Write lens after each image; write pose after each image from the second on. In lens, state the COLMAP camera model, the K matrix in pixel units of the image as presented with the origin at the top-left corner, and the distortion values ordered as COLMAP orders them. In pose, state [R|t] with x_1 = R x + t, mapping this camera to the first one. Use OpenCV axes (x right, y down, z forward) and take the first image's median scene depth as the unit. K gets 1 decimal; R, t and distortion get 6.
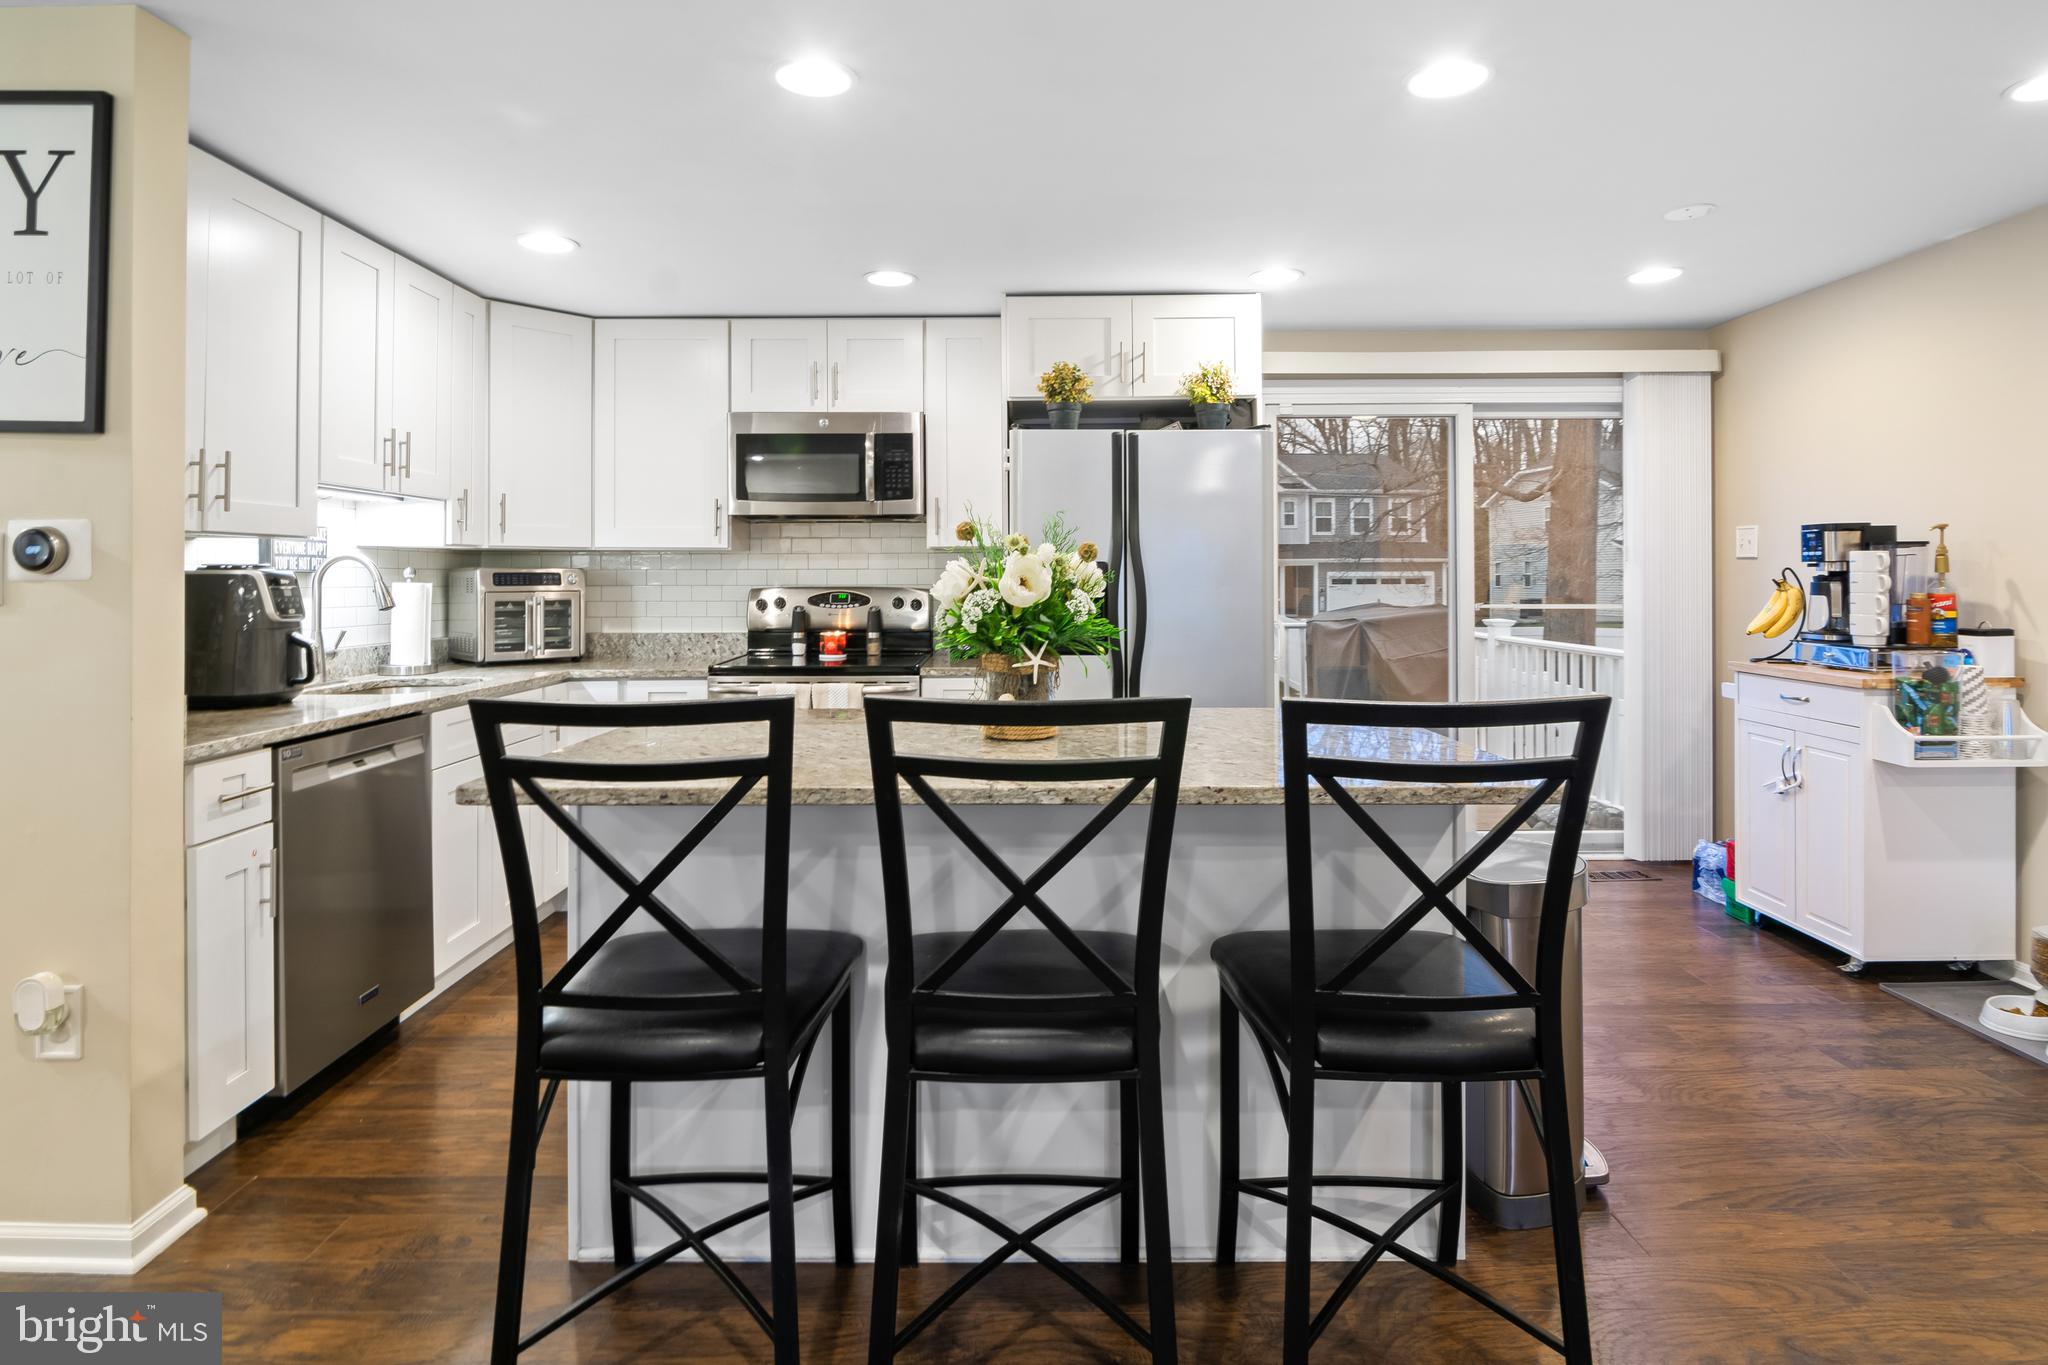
lens RADIAL K [[1040.0, 0, 1031.9], [0, 1040.0, 580.6], [0, 0, 1]] dist [-0.005161, -0.001665]
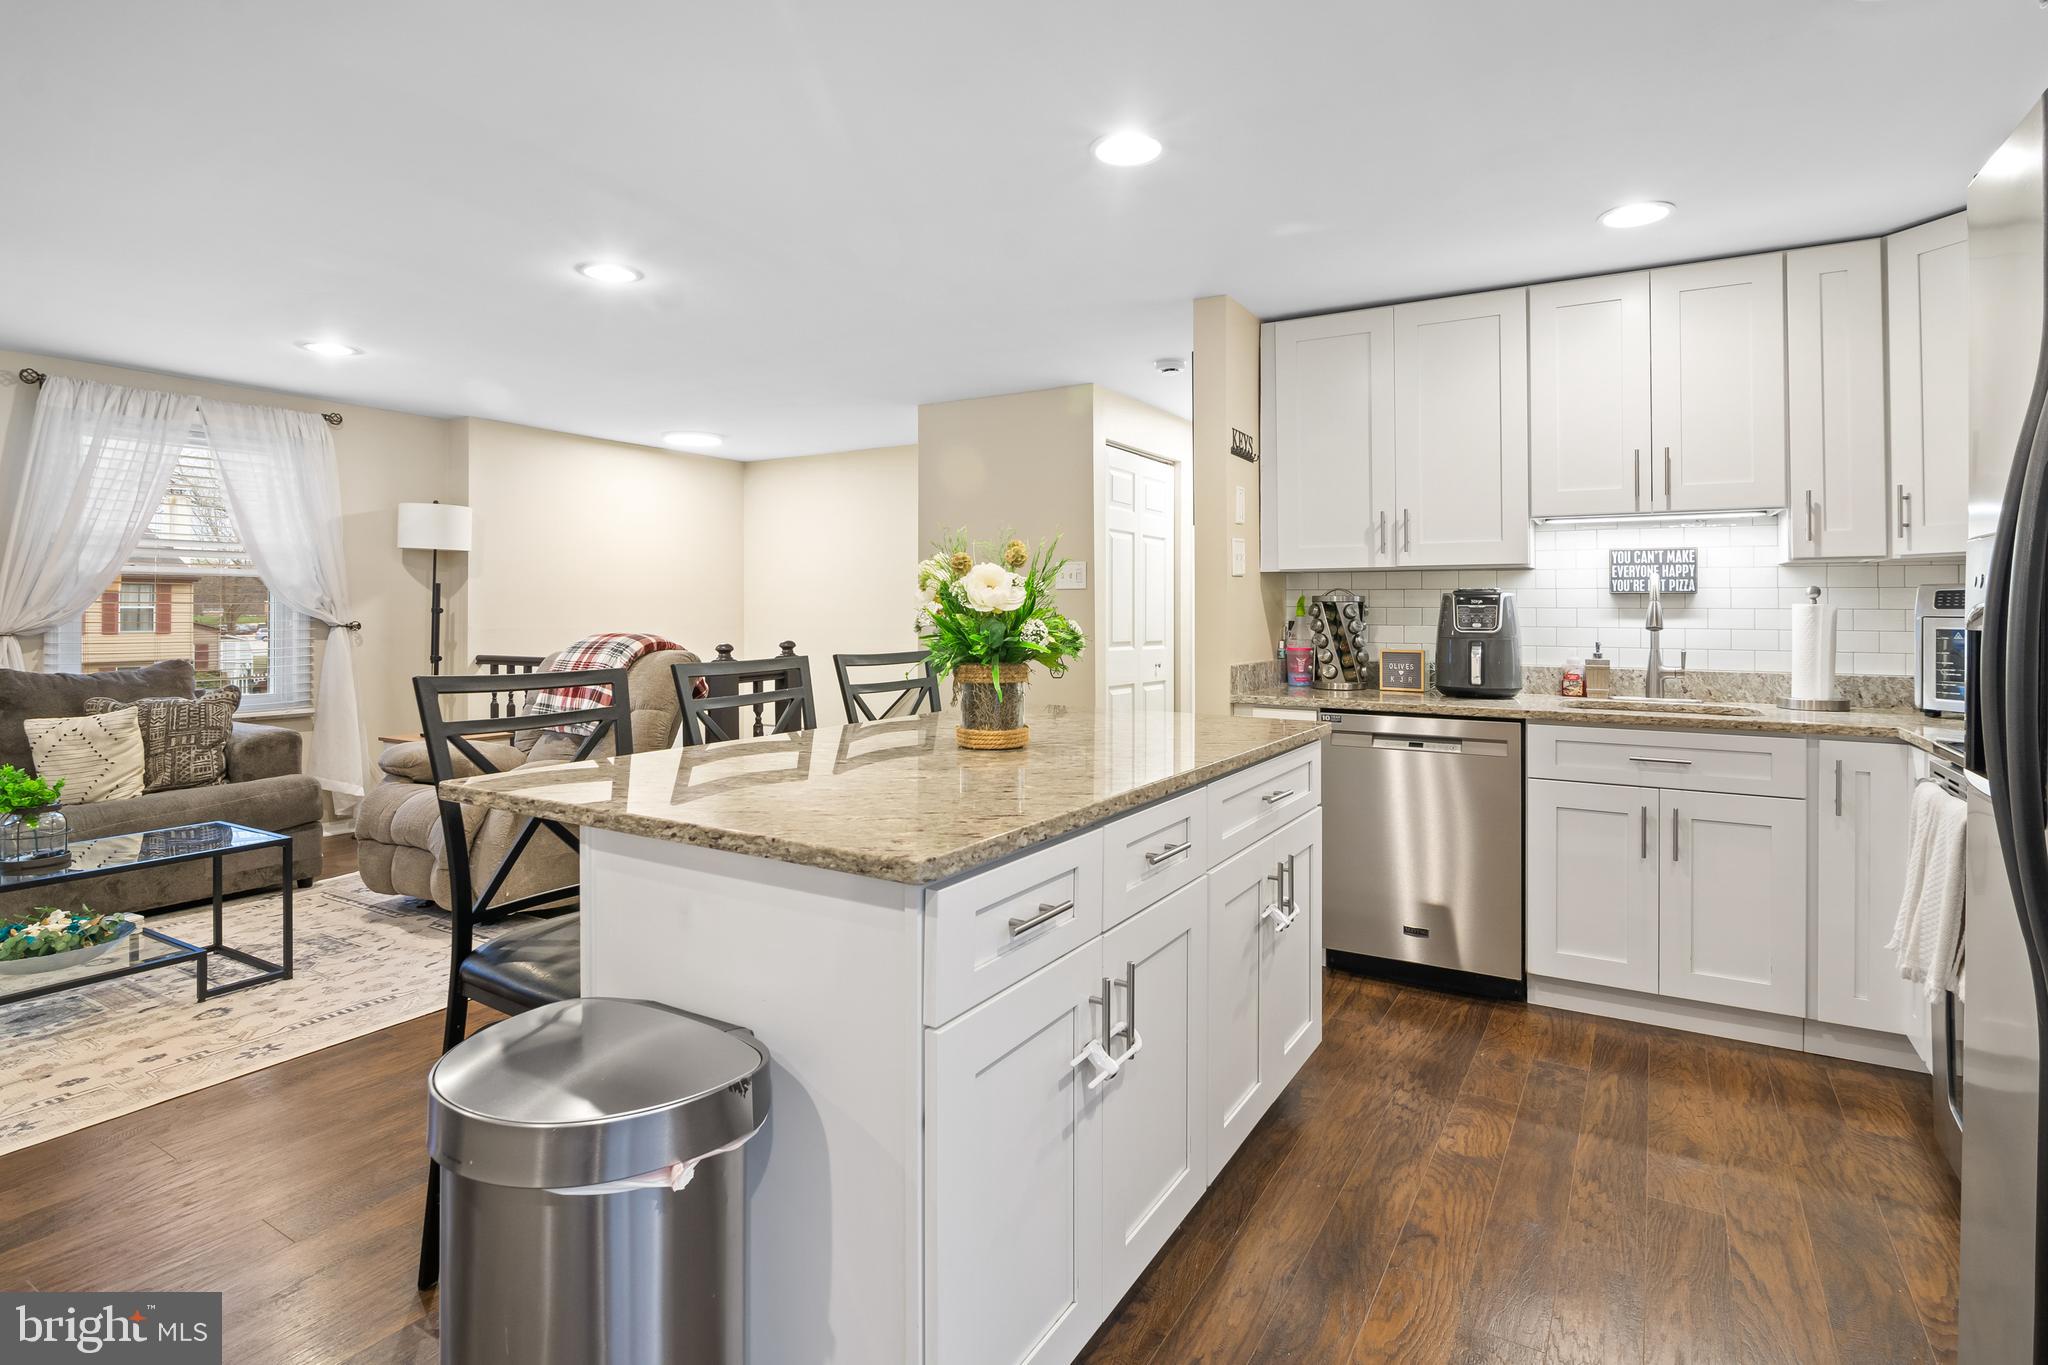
lens RADIAL K [[1034.8, 0, 1026.8], [0, 1034.8, 611.3], [0, 0, 1]] dist [-0.003252, -0.005810]
pose [[-0.528614, 0.002604, -0.848859, 0.458937], [-0.002828, 0.999984, 0.004829, 0.005297], [0.848858, 0.004953, -0.528598, 0.859688]]
